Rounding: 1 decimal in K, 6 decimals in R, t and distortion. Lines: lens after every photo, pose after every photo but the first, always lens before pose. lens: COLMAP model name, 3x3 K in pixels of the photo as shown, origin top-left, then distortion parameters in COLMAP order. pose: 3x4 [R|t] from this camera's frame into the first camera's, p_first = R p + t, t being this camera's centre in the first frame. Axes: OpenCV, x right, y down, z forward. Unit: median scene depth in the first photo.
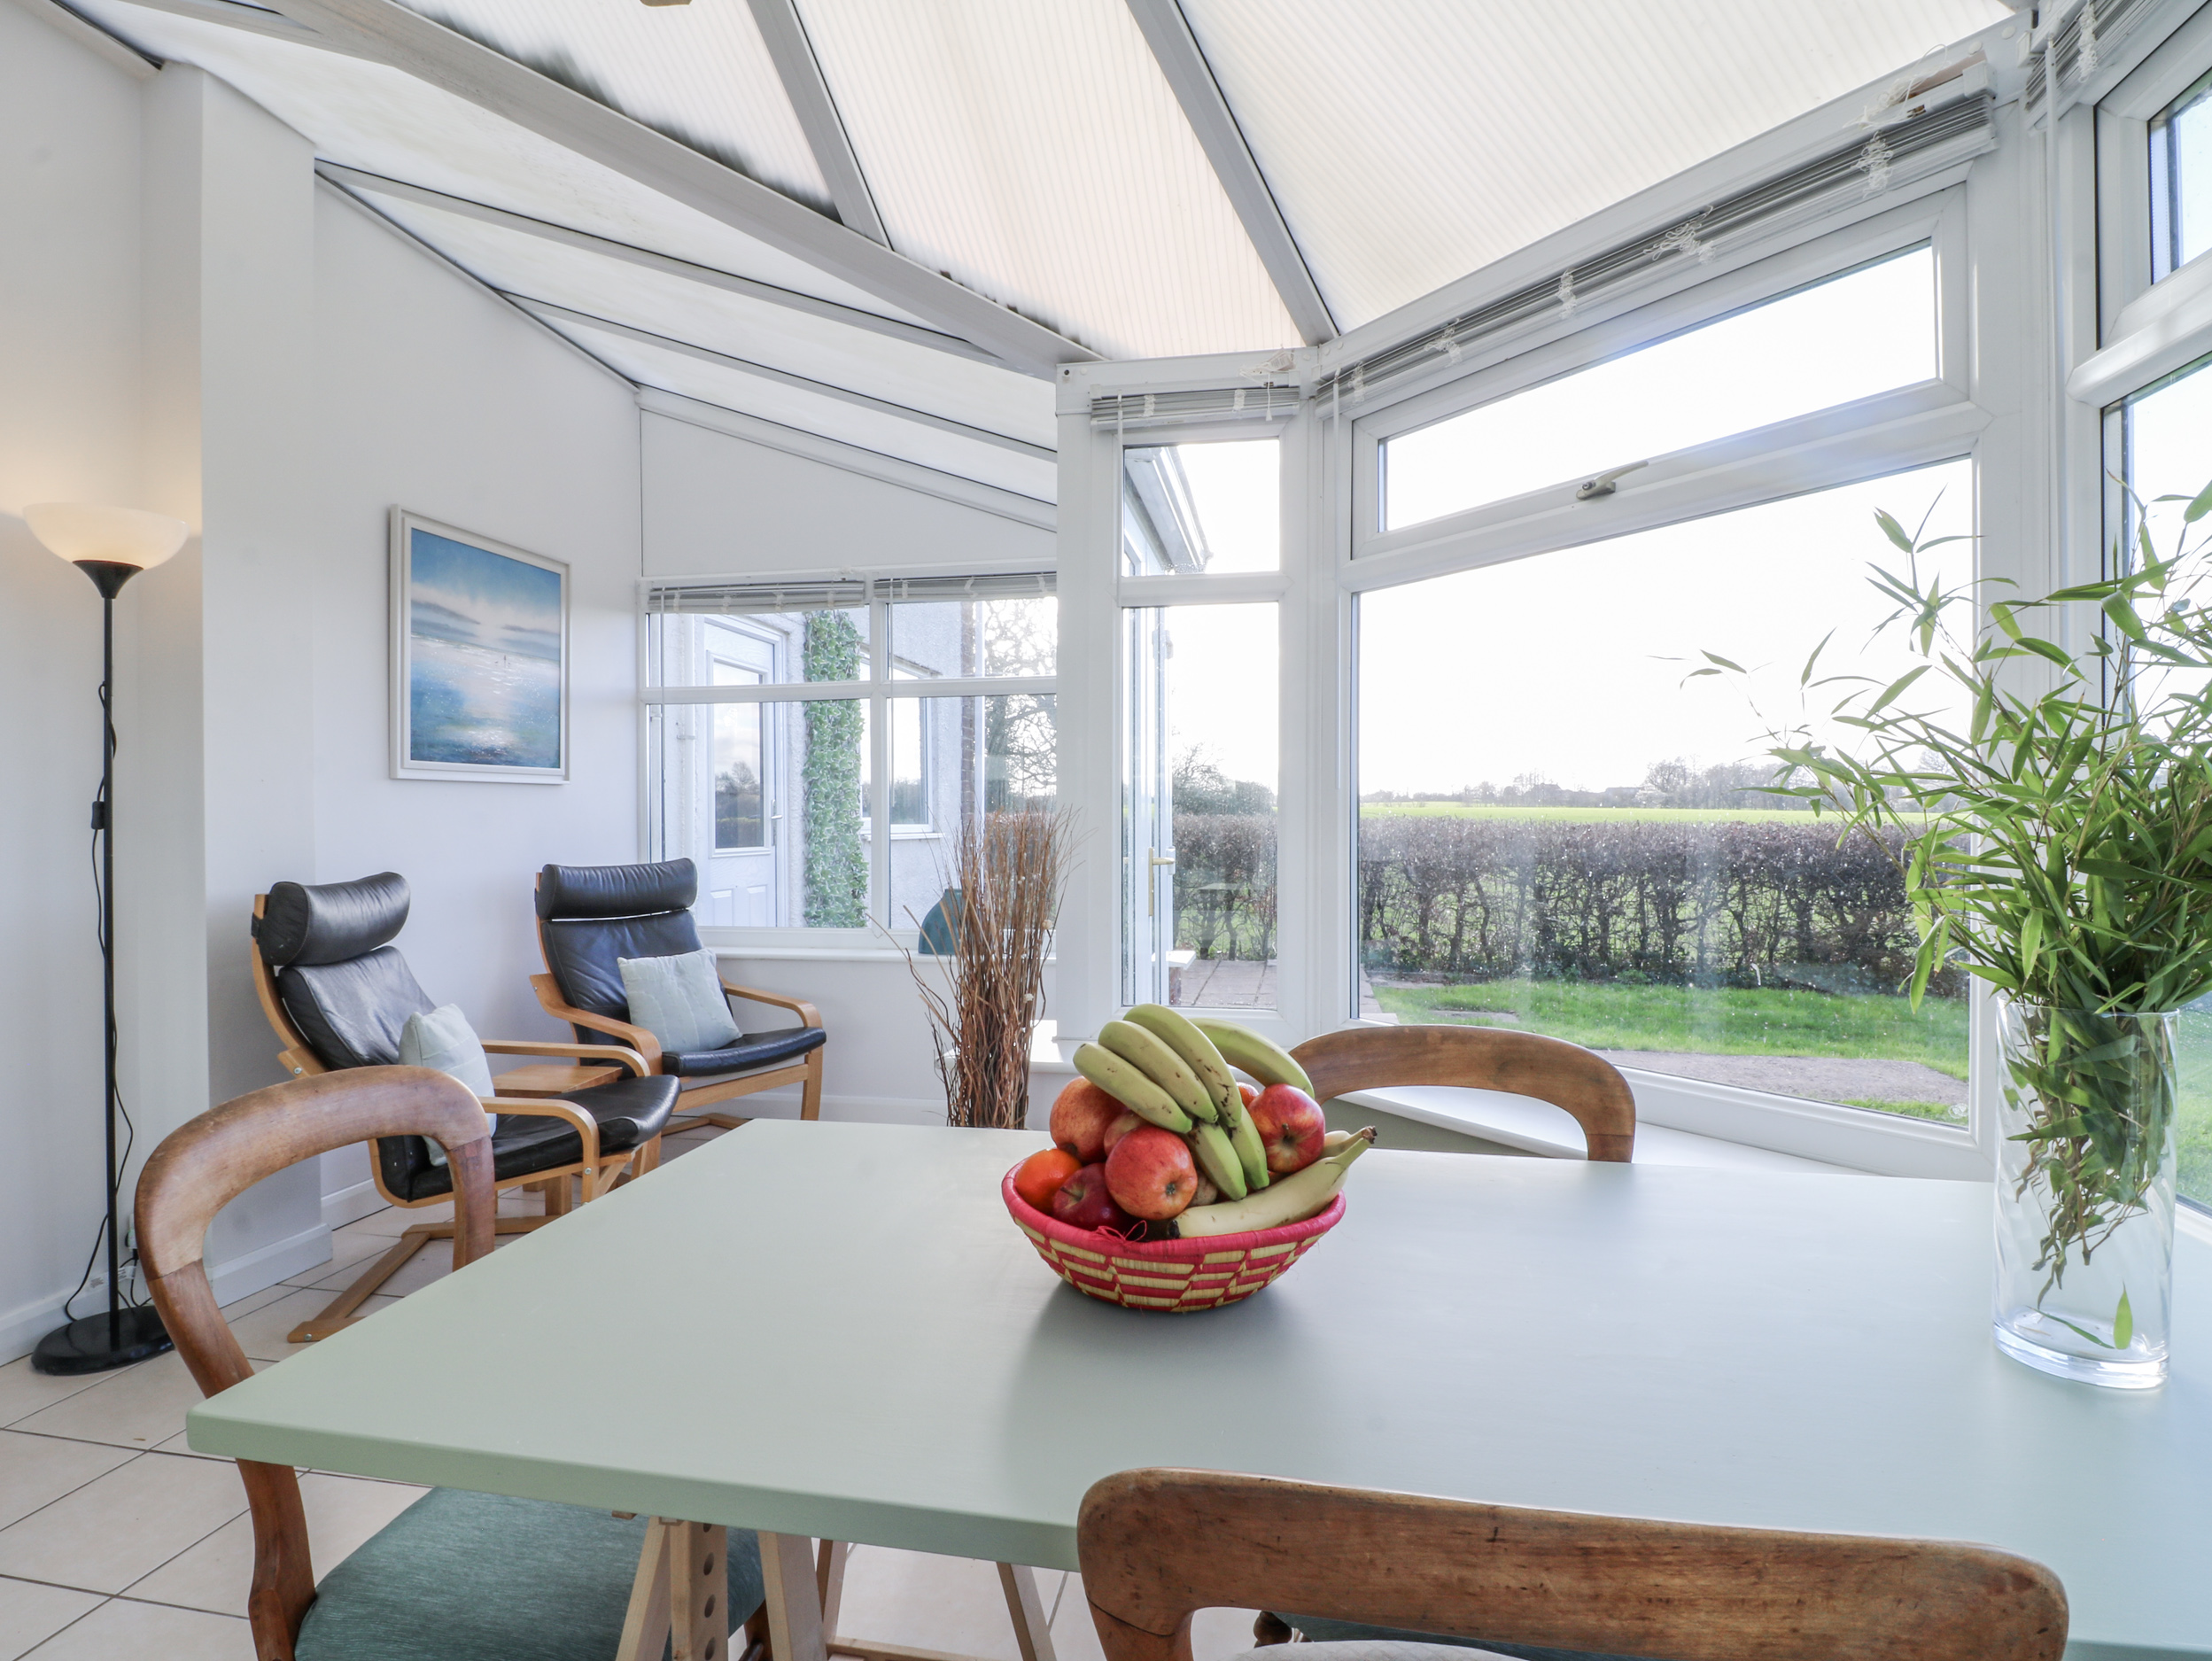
lens RADIAL K [[1148.4, 0, 1106.0], [0, 1148.4, 830.5], [0, 0, 1]] dist [0.002280, -0.014979]
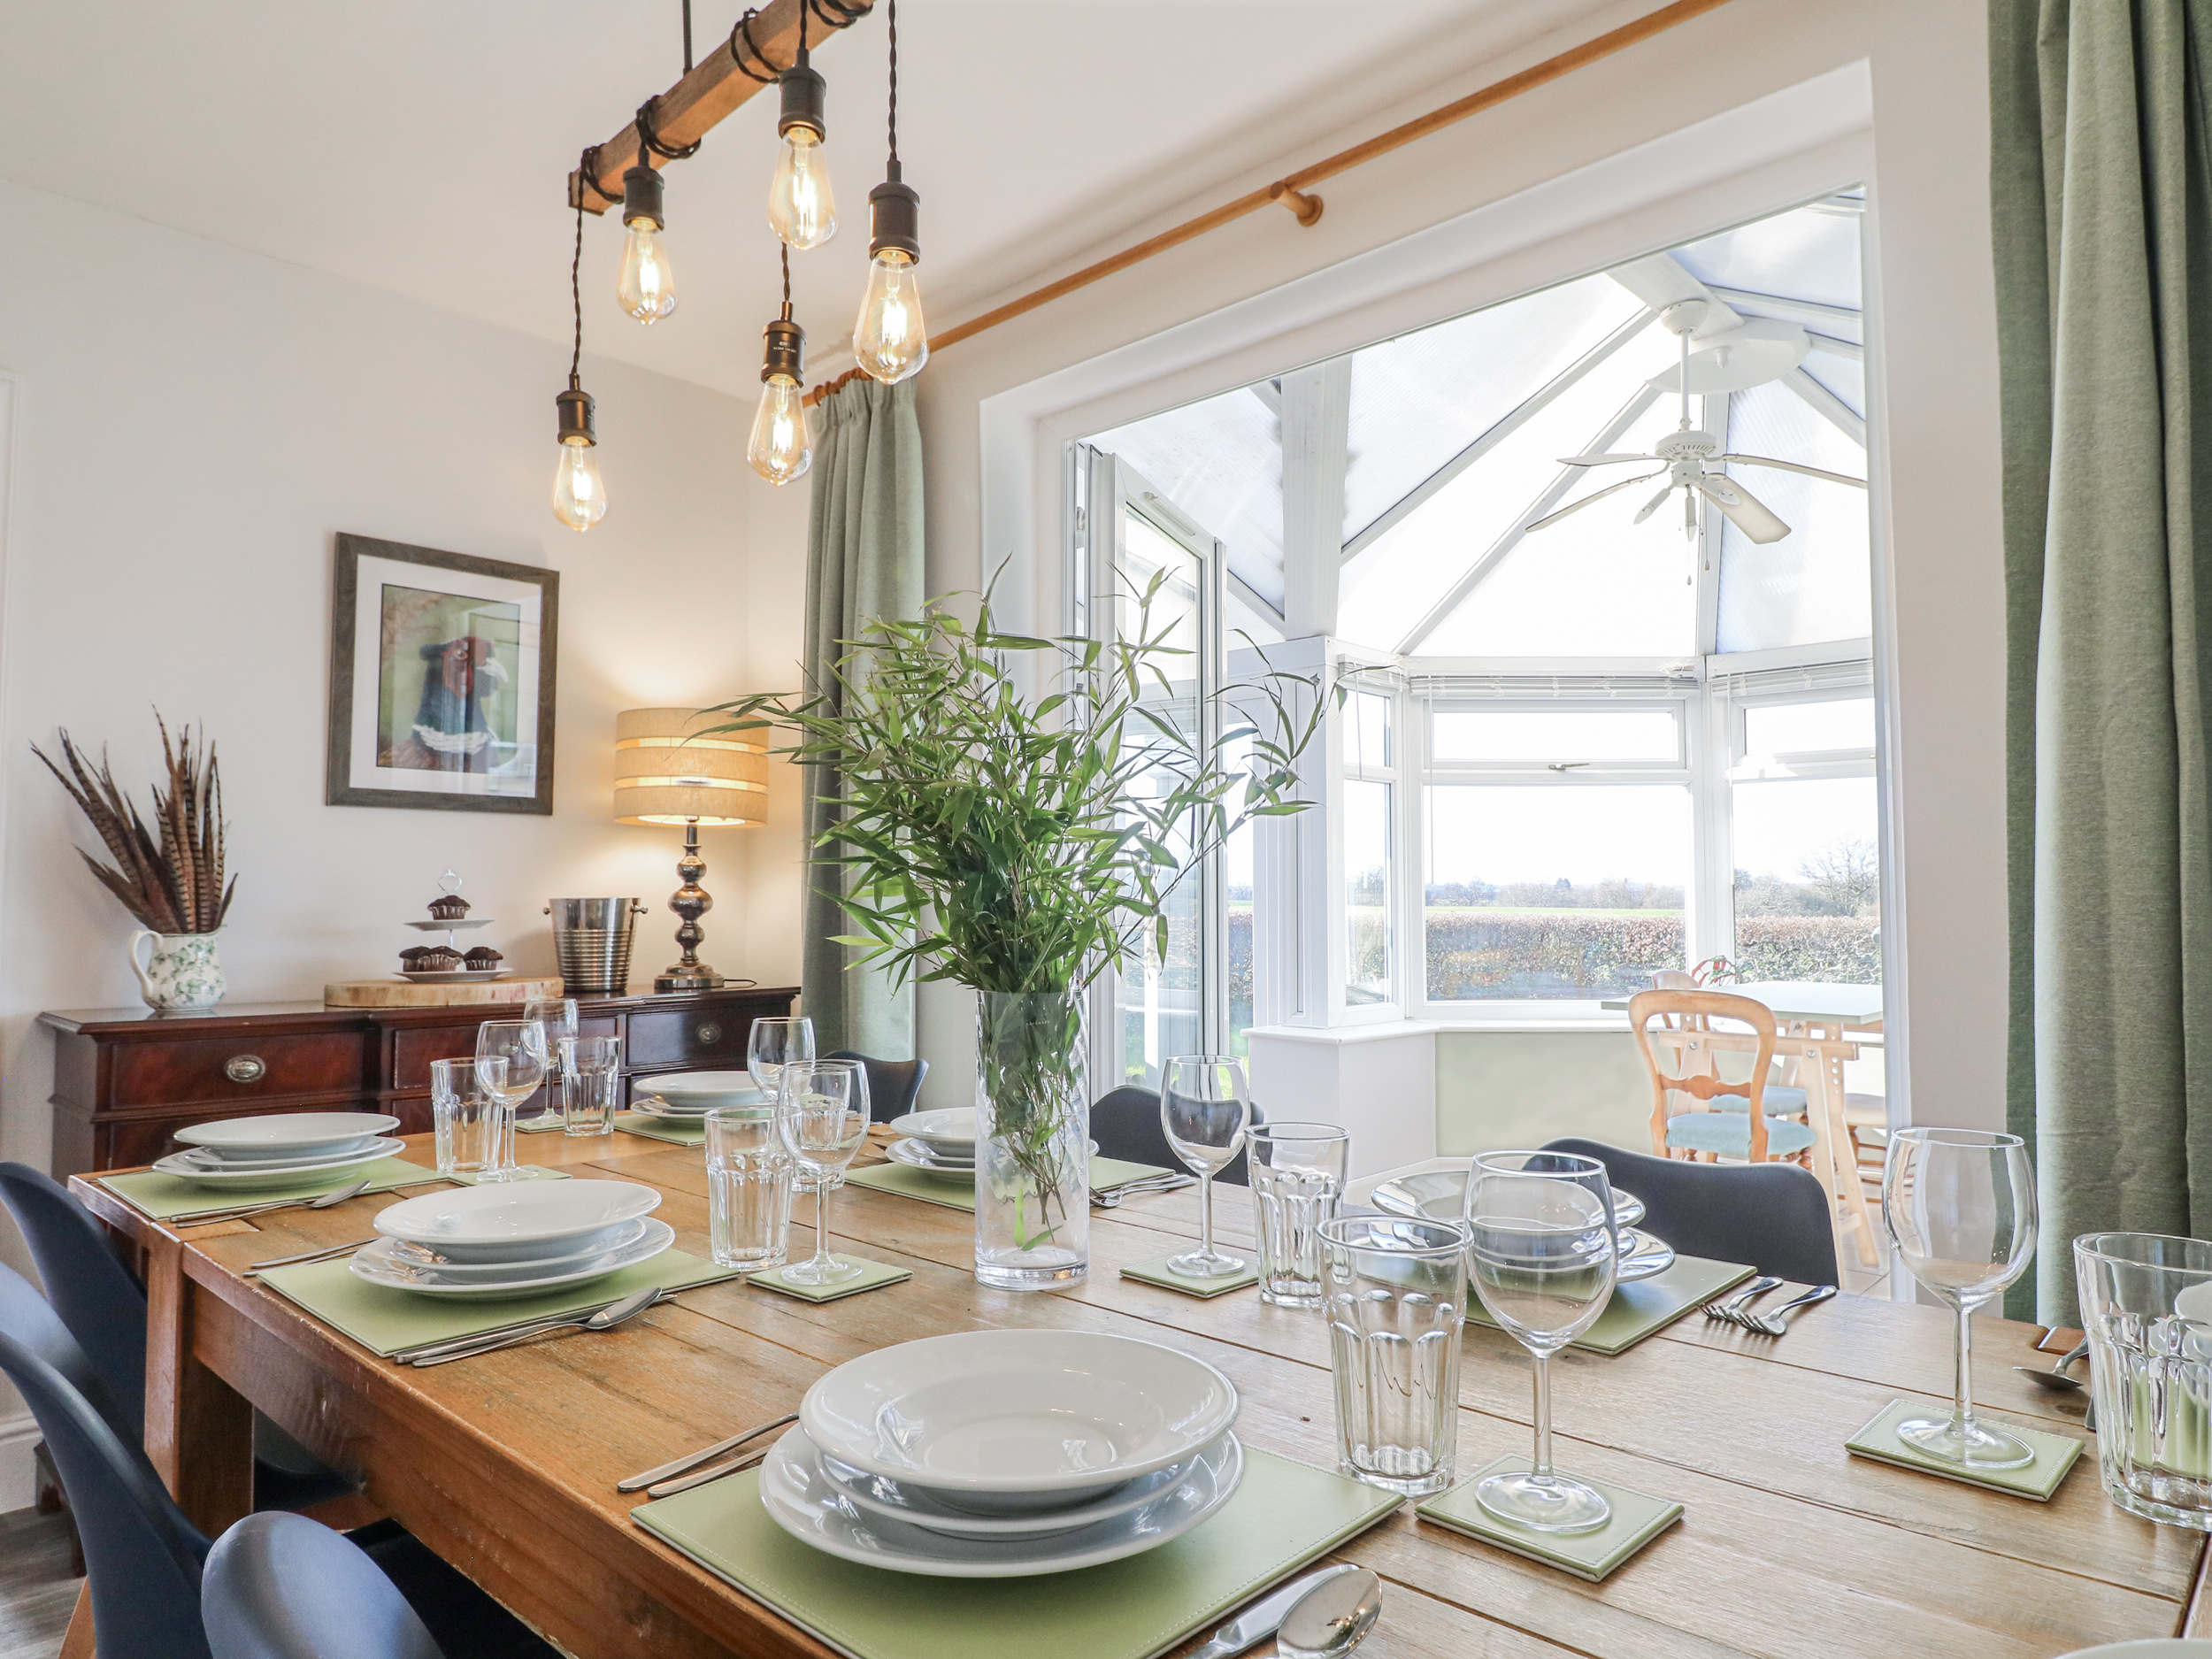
lens RADIAL K [[1359.4, 0, 1106.0], [0, 1359.4, 829.5], [0, 0, 1]] dist [-0.011988, -0.000795]
pose [[0.556991, 0.051428, 0.828925, -2.049502], [-0.000403, 0.998098, -0.061653, 0.011746], [-0.830519, 0.034006, 0.555952, 0.162463]]
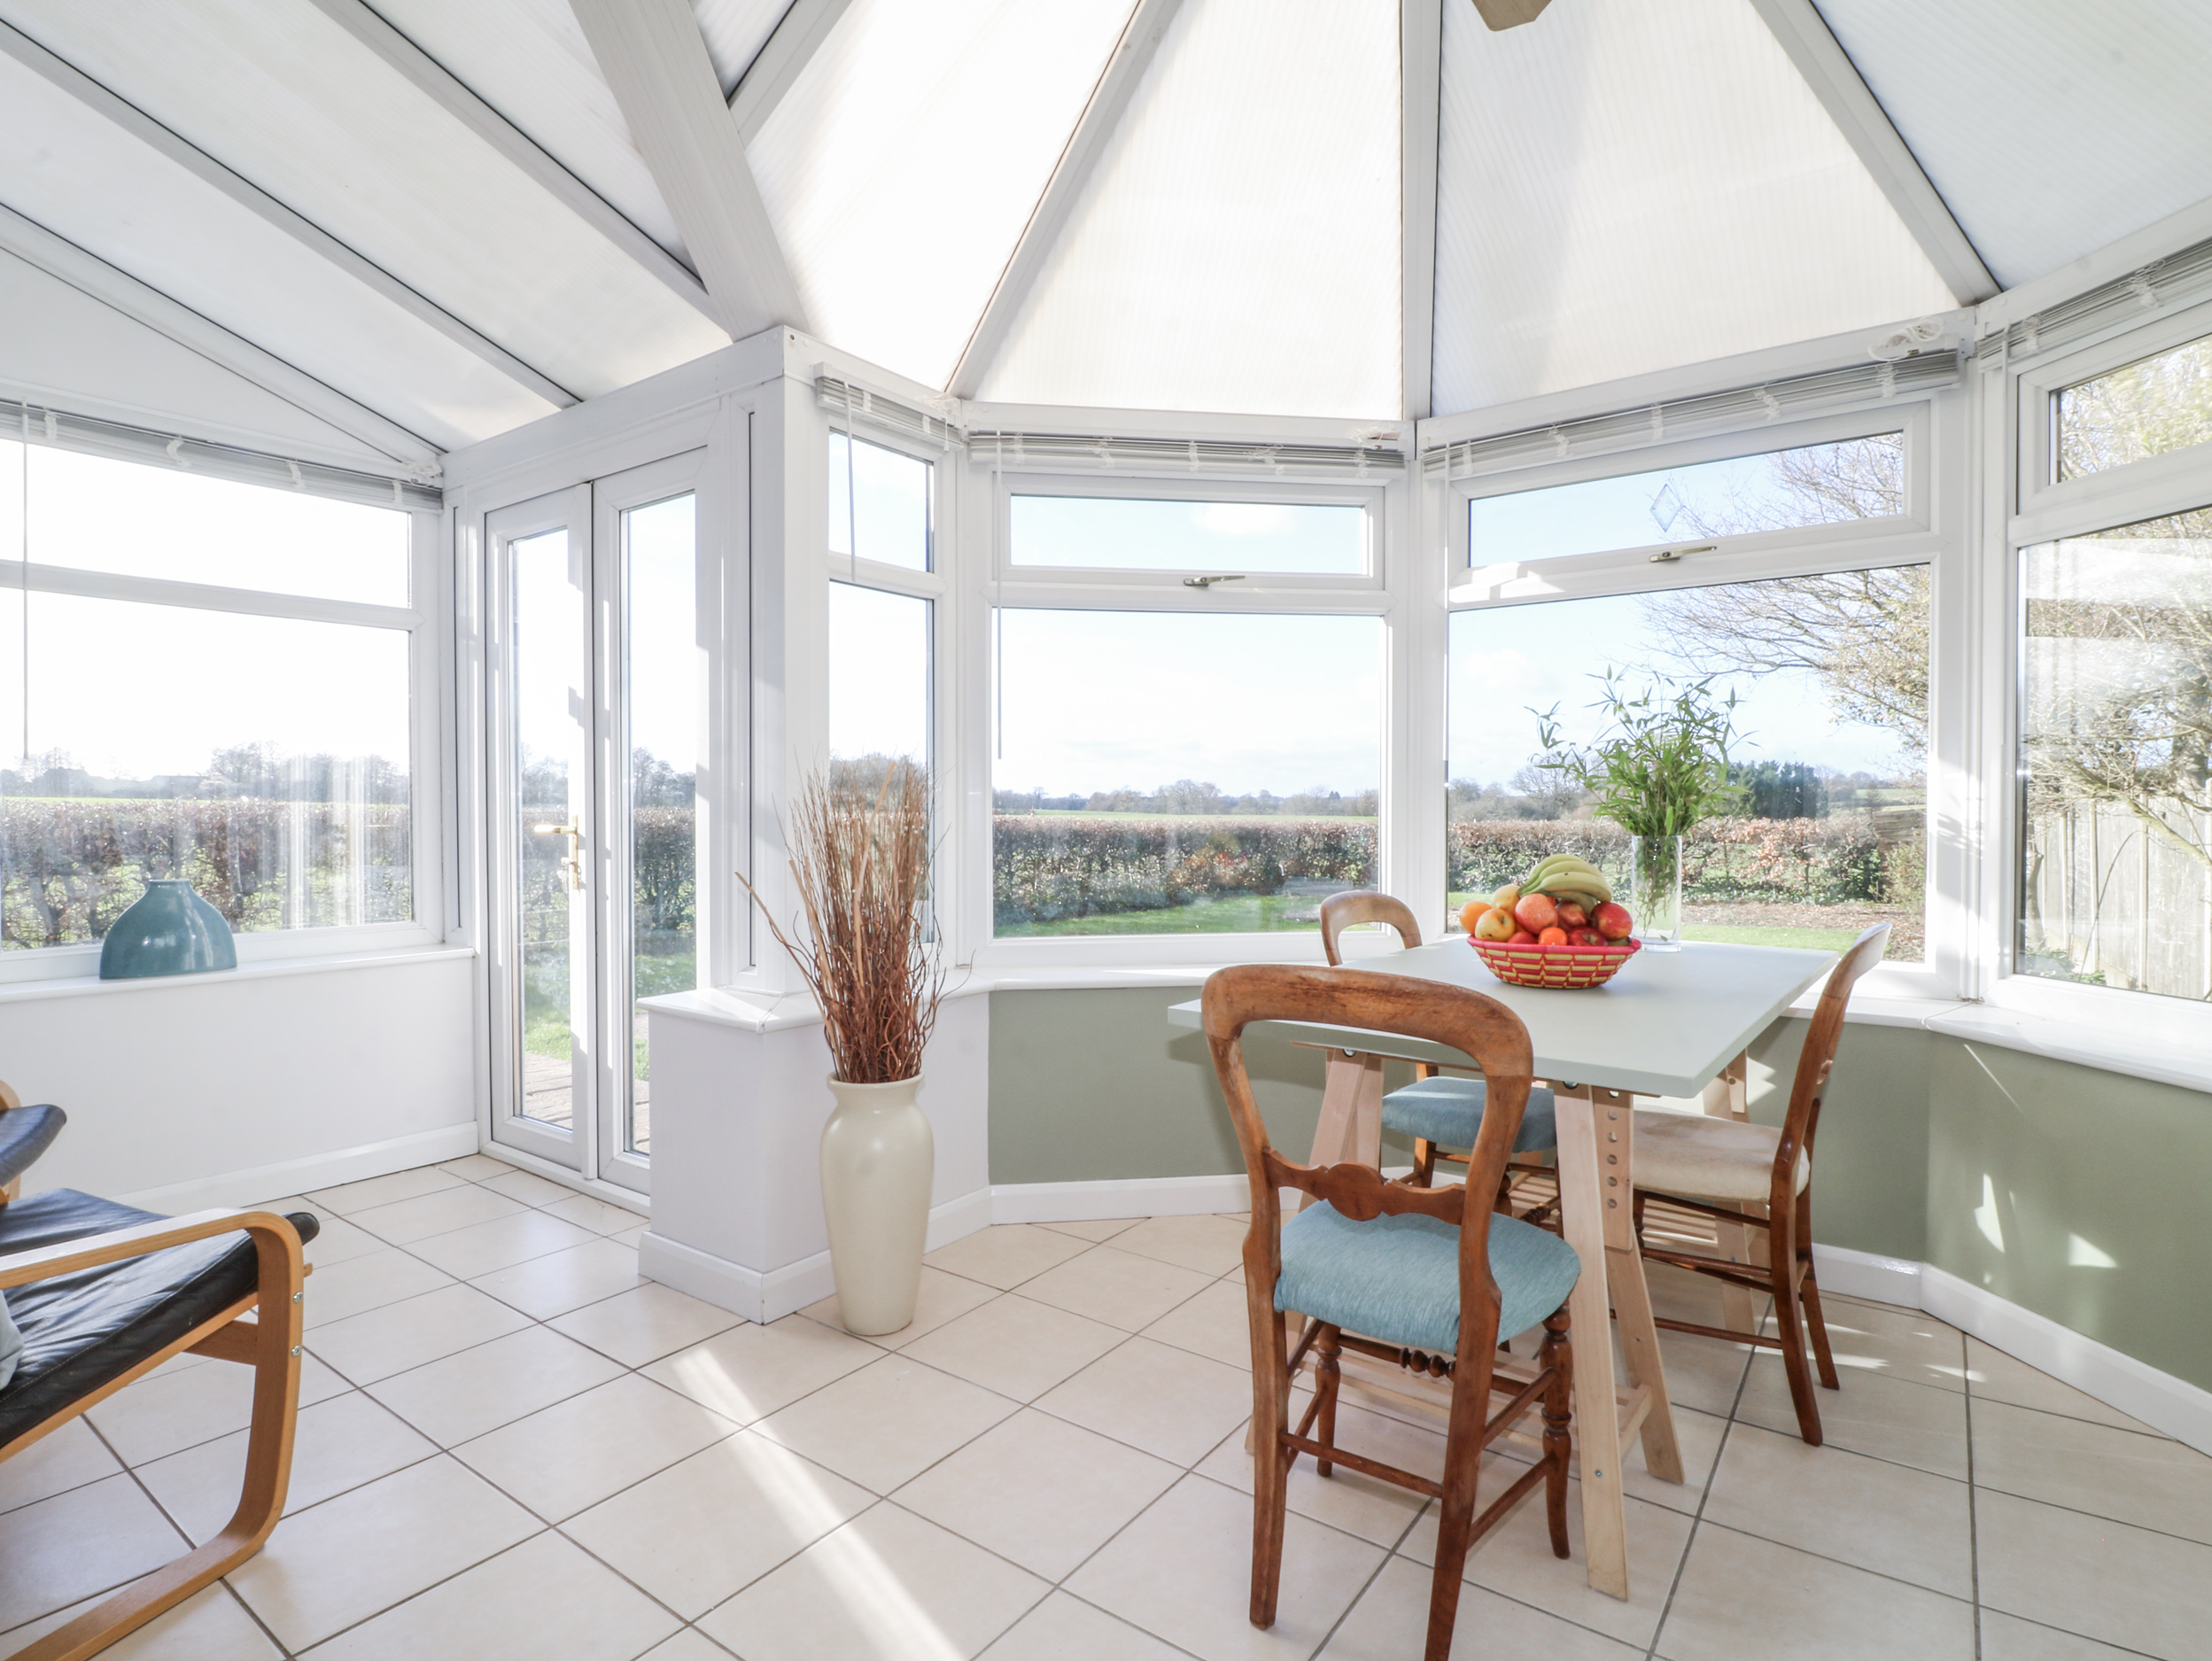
lens RADIAL K [[1144.7, 0, 1104.2], [0, 1144.7, 792.0], [0, 0, 1]] dist [0.000555, -0.016677]
pose [[0.446943, 0.021557, 0.894302, -0.866623], [0.004348, 0.999645, -0.026269, 0.031445], [-0.894552, 0.015629, 0.446691, 0.333705]]
